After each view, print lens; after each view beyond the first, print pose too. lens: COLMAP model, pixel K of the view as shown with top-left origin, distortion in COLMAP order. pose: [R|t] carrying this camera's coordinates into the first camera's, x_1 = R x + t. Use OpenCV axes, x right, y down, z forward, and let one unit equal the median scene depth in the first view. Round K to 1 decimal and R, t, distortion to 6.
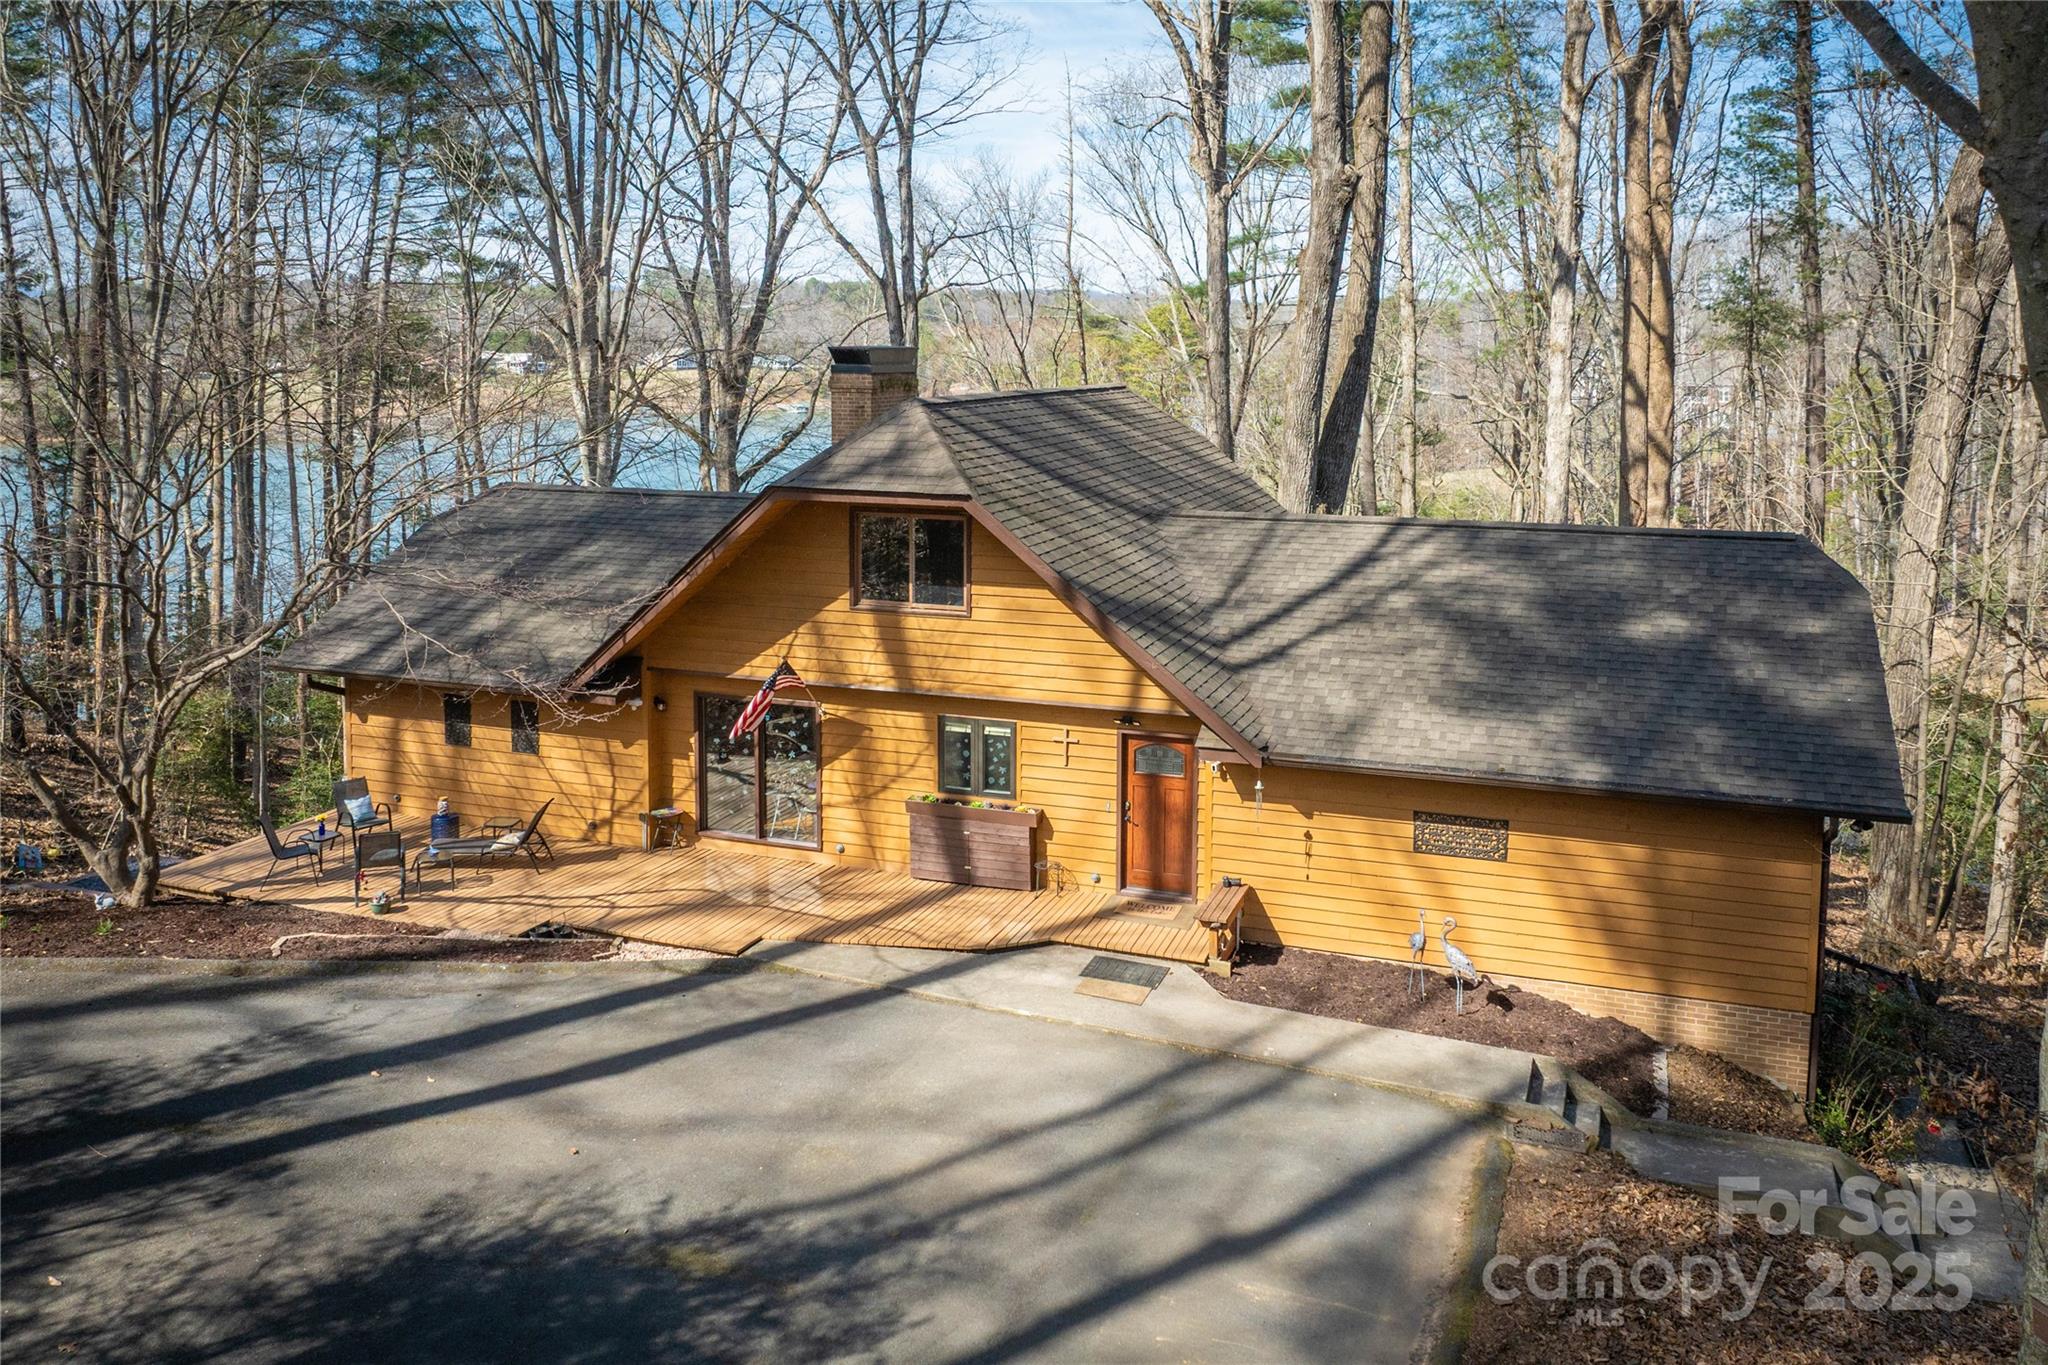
lens RADIAL K [[1437.1, 0, 1018.1], [0, 1437.1, 571.7], [0, 0, 1]] dist [0.000094, -0.000149]
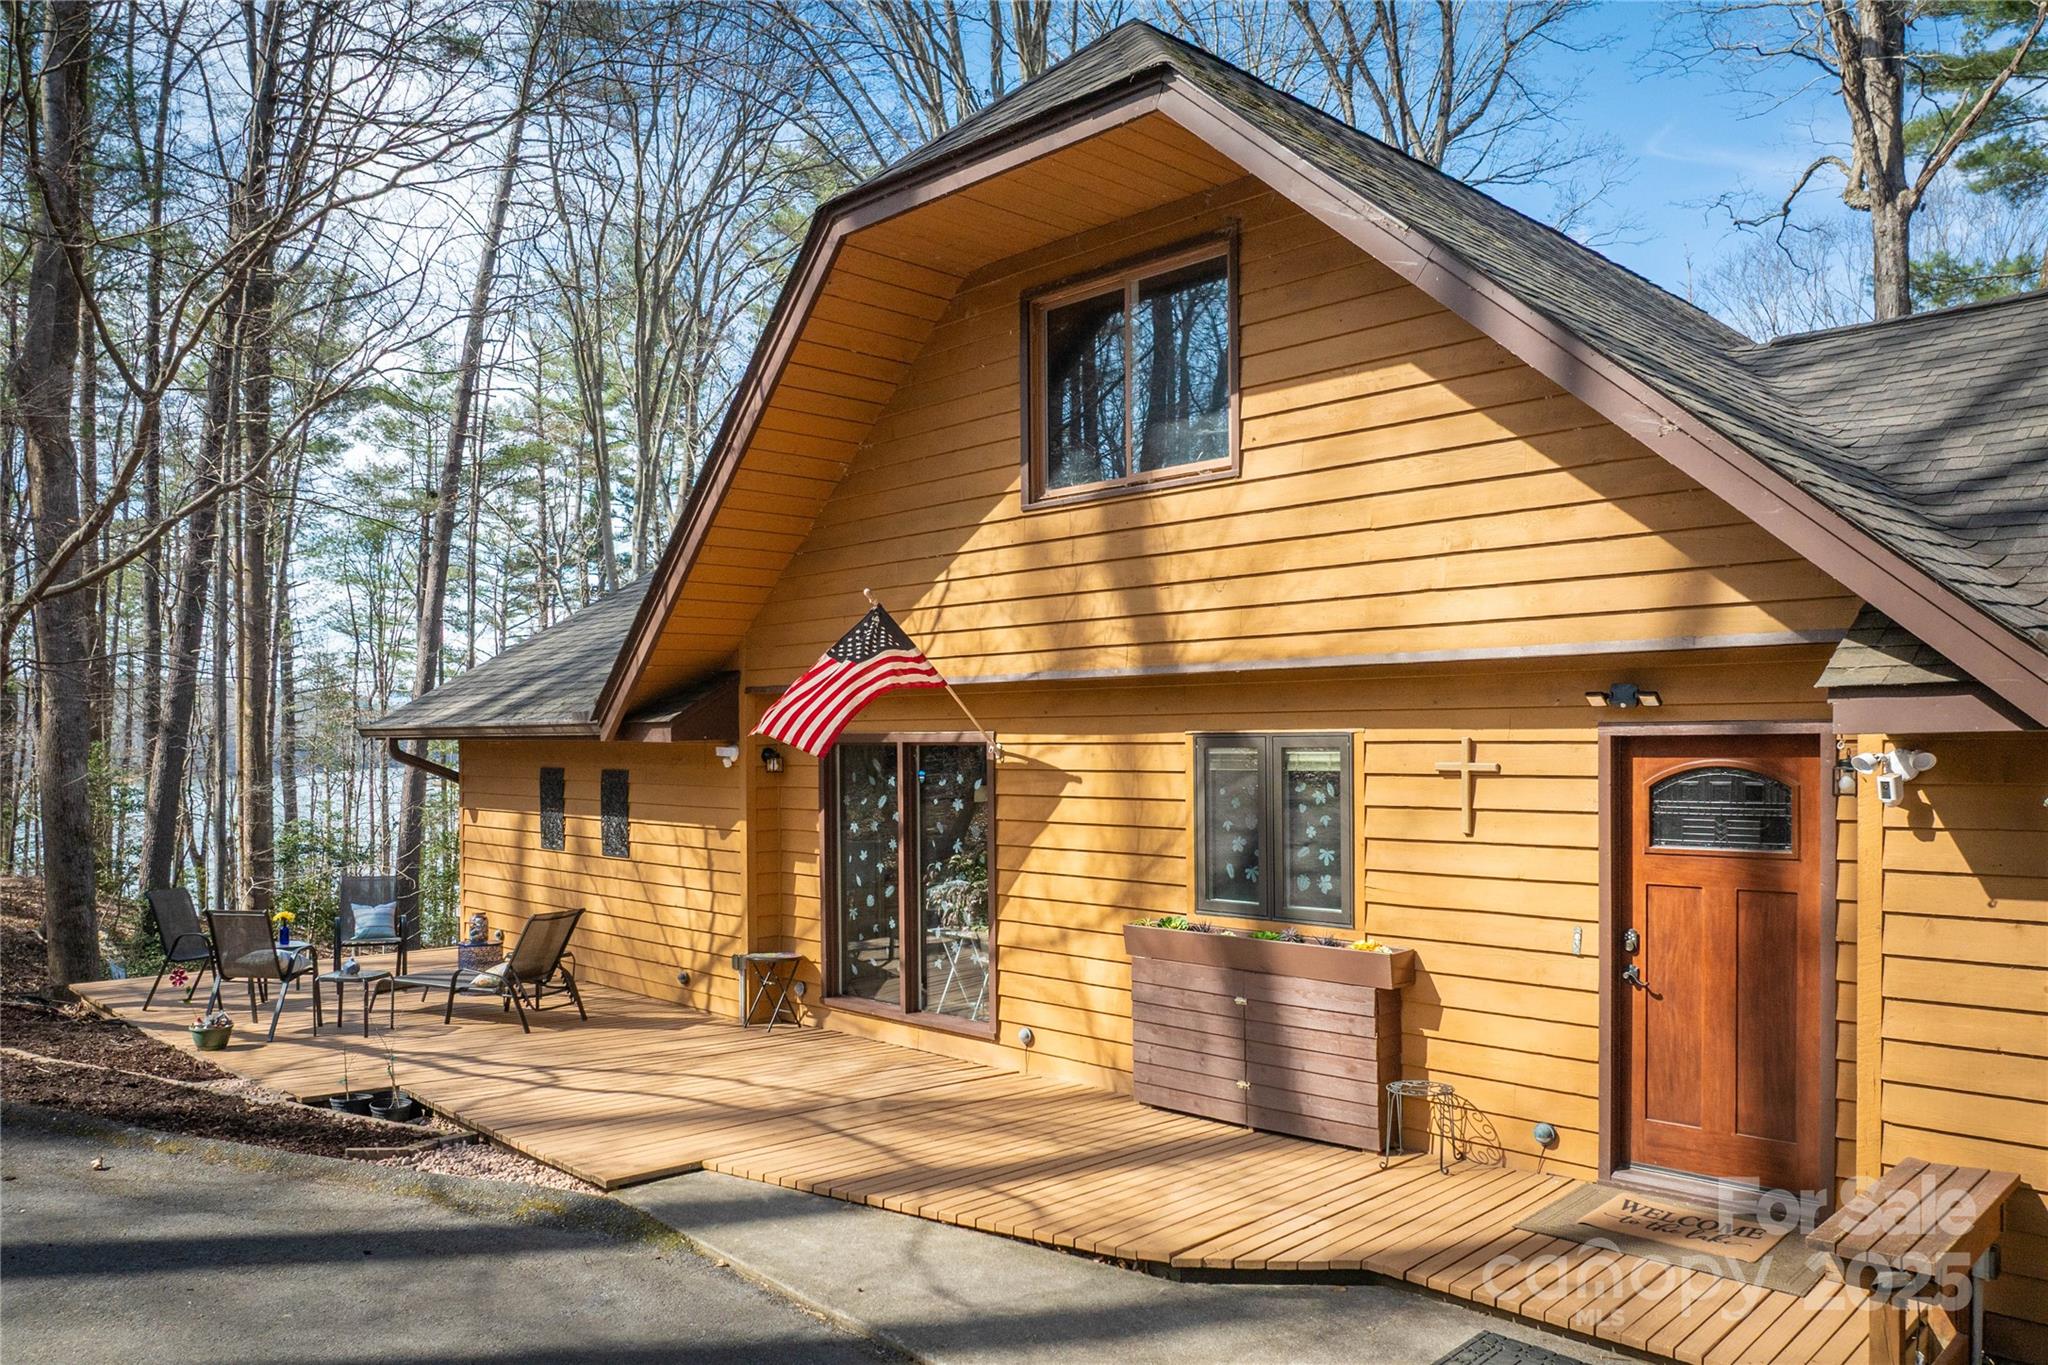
lens RADIAL K [[1367.9, 0, 1102.0], [0, 1367.9, 785.9], [0, 0, 1]] dist [-0.038127, 0.002382]
pose [[0.921904, 0.006840, -0.387357, 0.078379], [-0.048465, 0.994026, -0.097793, 0.149403], [0.384374, 0.108929, 0.916728, 0.563869]]
